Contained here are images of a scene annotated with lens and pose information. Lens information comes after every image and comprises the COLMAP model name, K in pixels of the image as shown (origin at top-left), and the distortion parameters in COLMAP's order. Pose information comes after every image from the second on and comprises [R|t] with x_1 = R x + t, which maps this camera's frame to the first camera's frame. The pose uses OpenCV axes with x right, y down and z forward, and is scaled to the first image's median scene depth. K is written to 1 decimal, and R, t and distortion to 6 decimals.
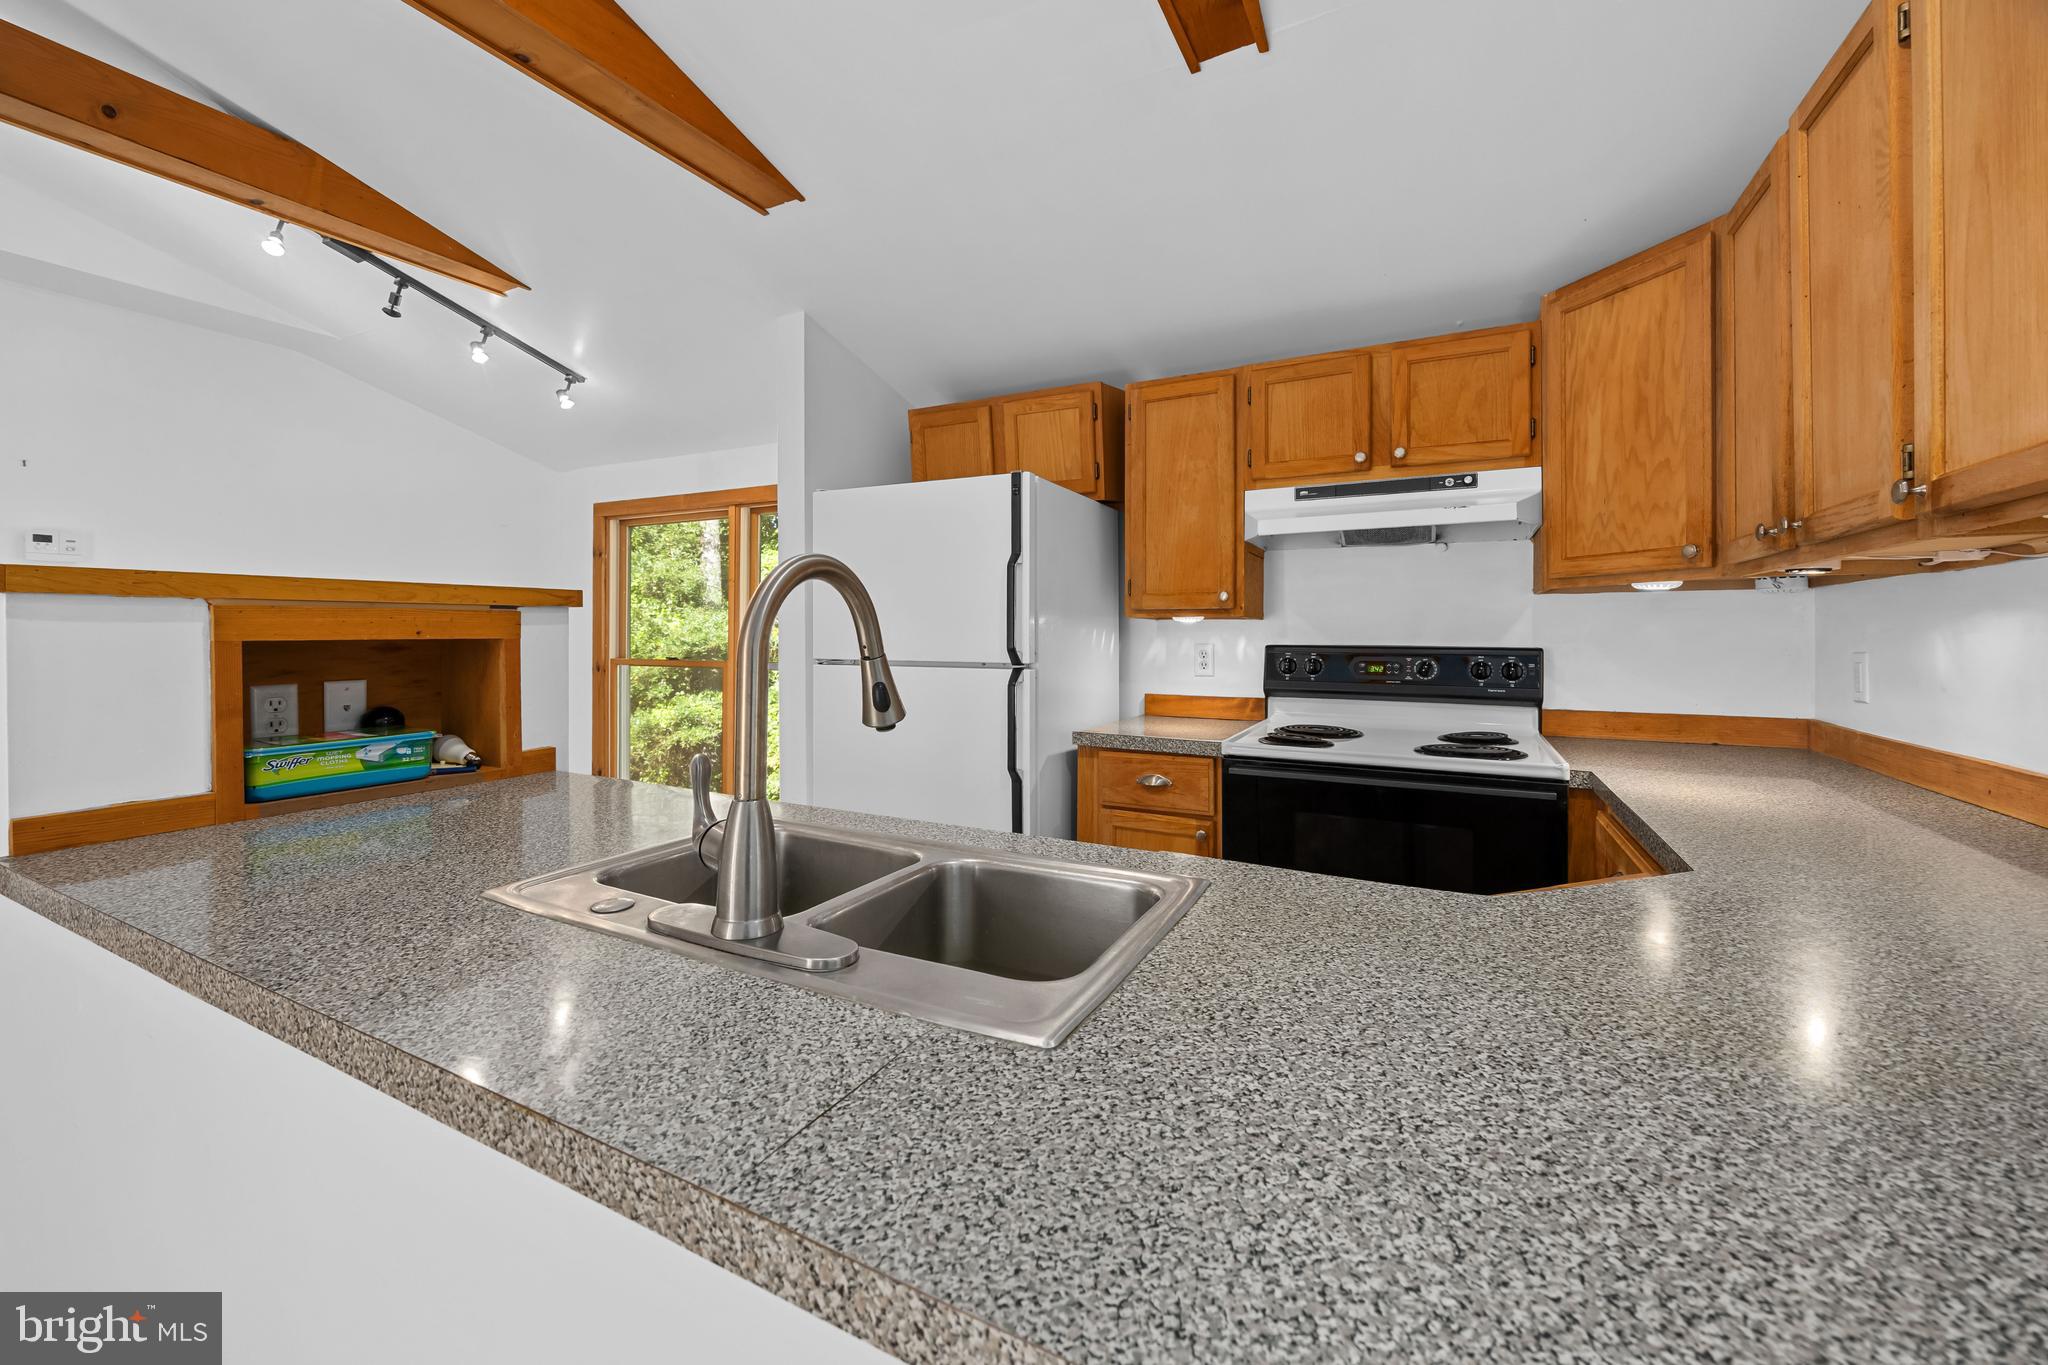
lens RADIAL K [[816.6, 0, 1002.3], [0, 816.6, 639.7], [0, 0, 1]] dist [-0.004629, -0.000120]
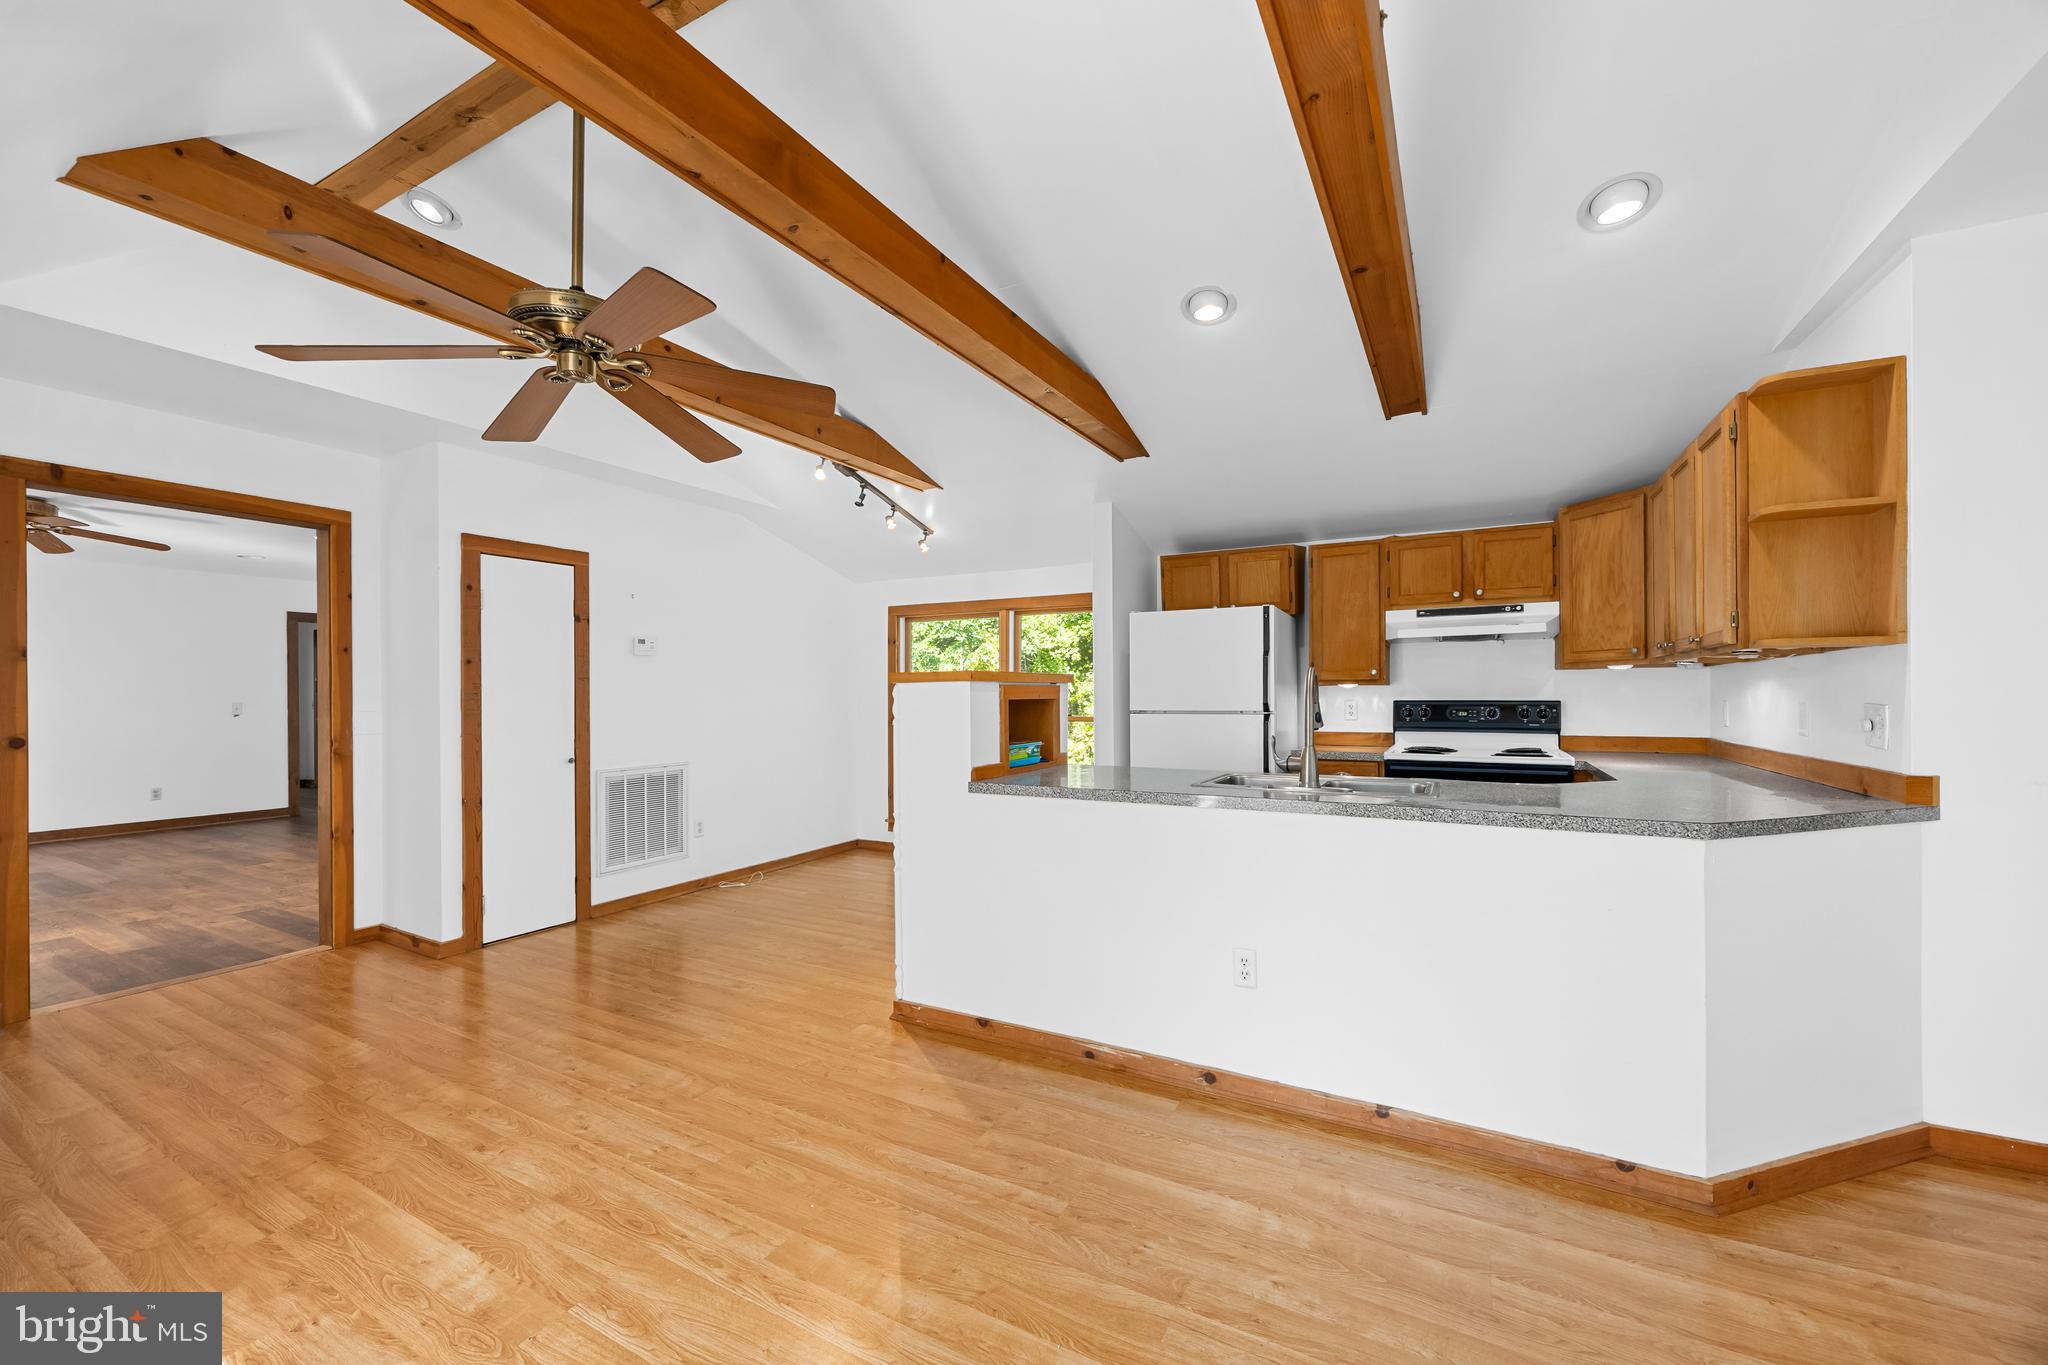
lens RADIAL K [[797.7, 0, 1018.9], [0, 797.7, 703.0], [0, 0, 1]] dist [-0.002380, -0.000300]
pose [[0.999897, -0.008218, -0.011730, -0.515227], [0.008245, 0.999963, 0.002302, 0.002050], [0.011711, -0.002398, 0.999929, -0.777683]]
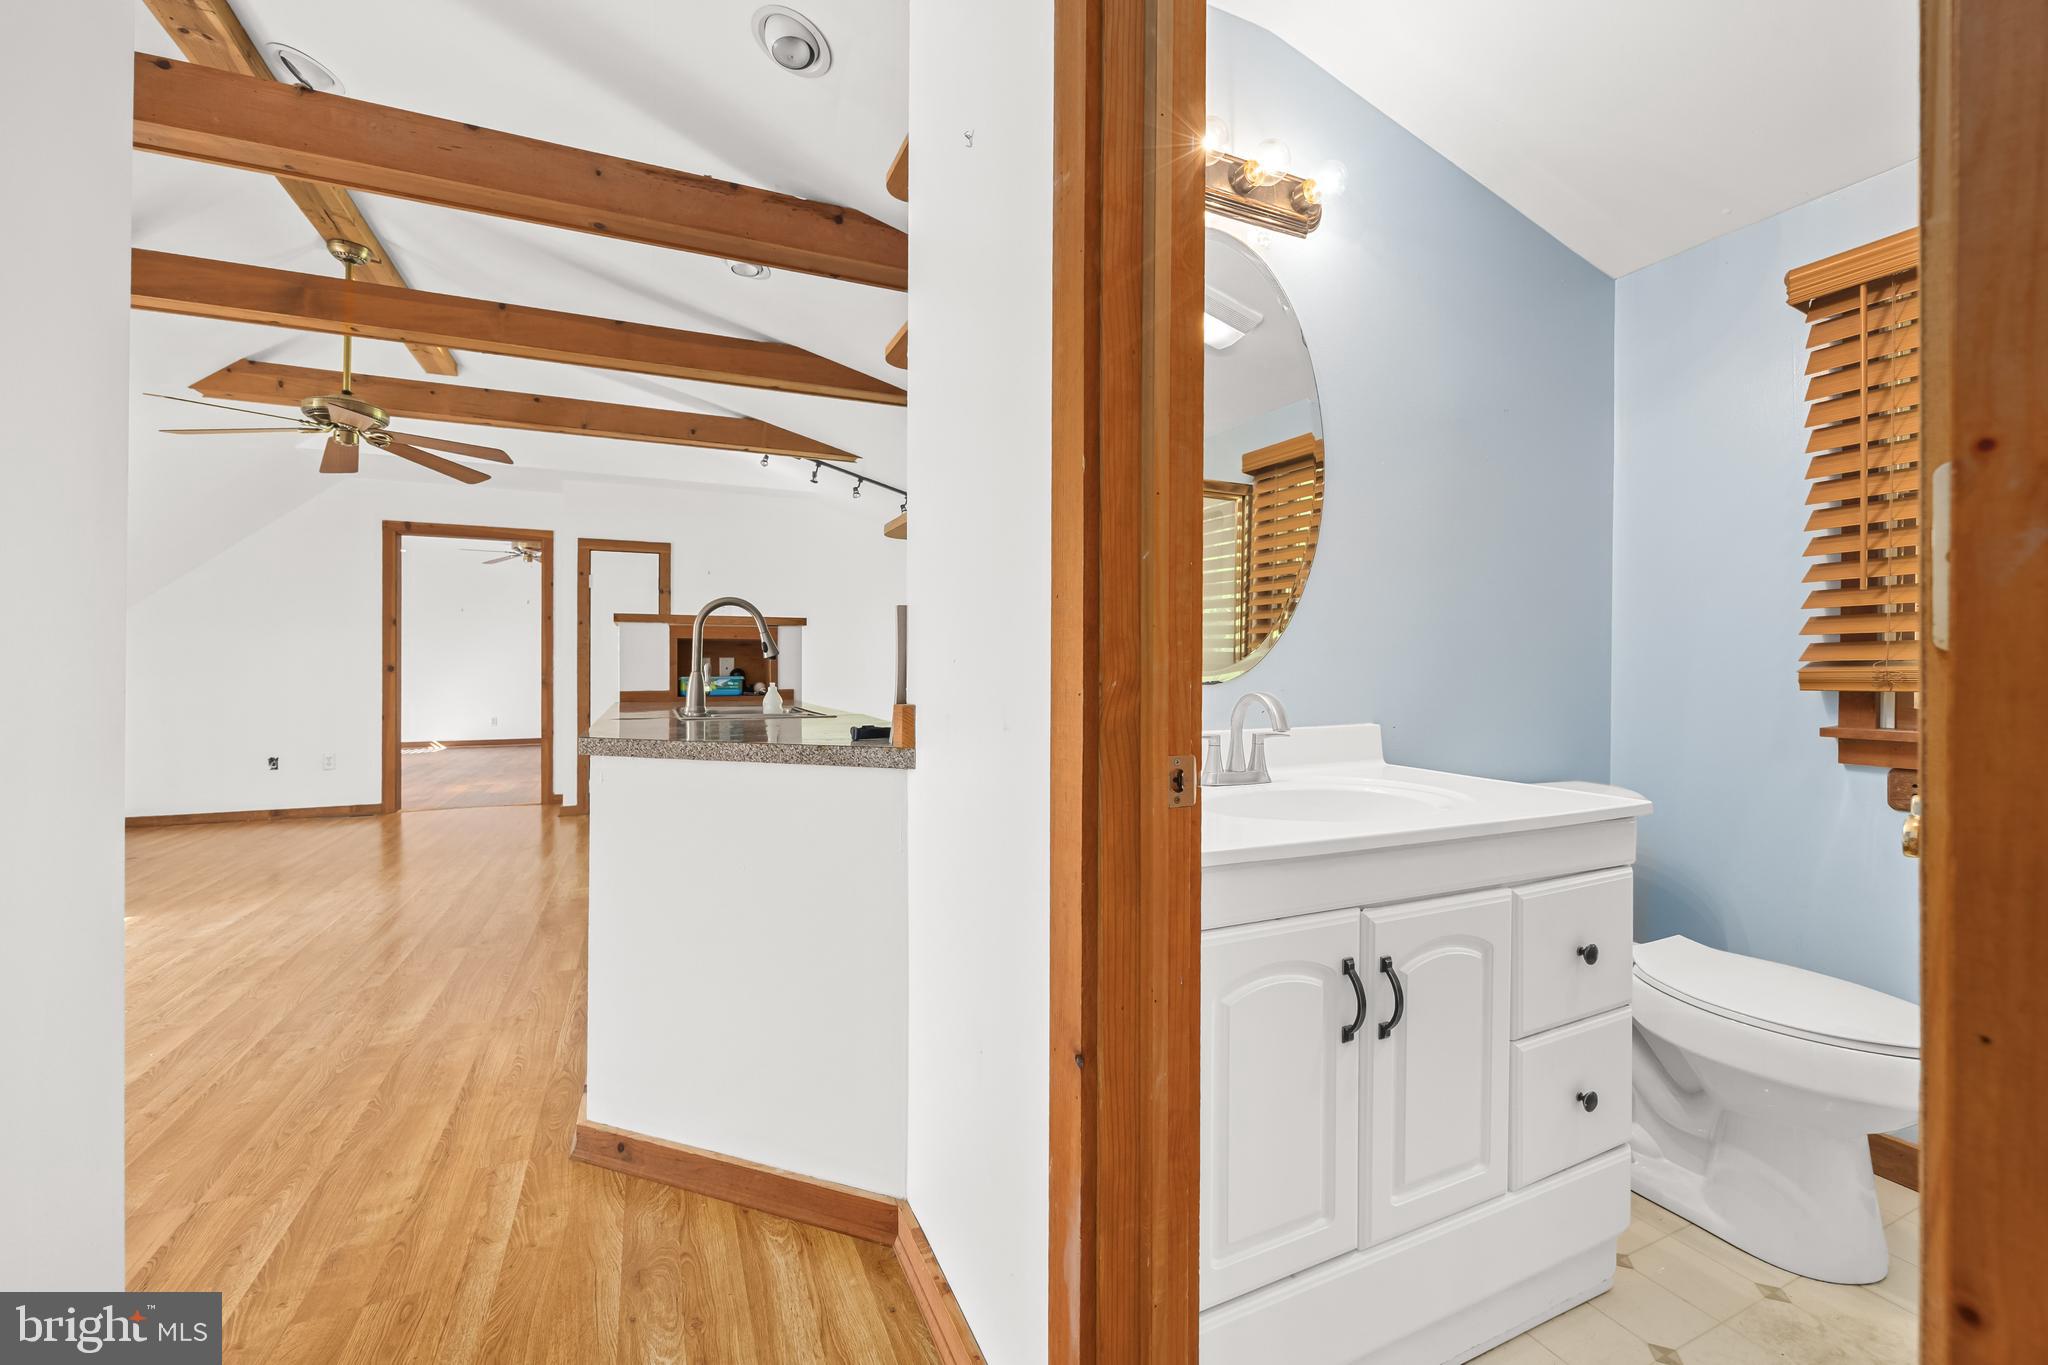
lens RADIAL K [[801.1, 0, 1024.0], [0, 801.1, 682.5], [0, 0, 1]] dist [-0.021995, 0.000075]
pose [[0.806333, 0.007097, -0.591420, 0.982912], [-0.002102, 0.999956, 0.009134, 0.074616], [0.591459, -0.006122, 0.806312, -0.304076]]
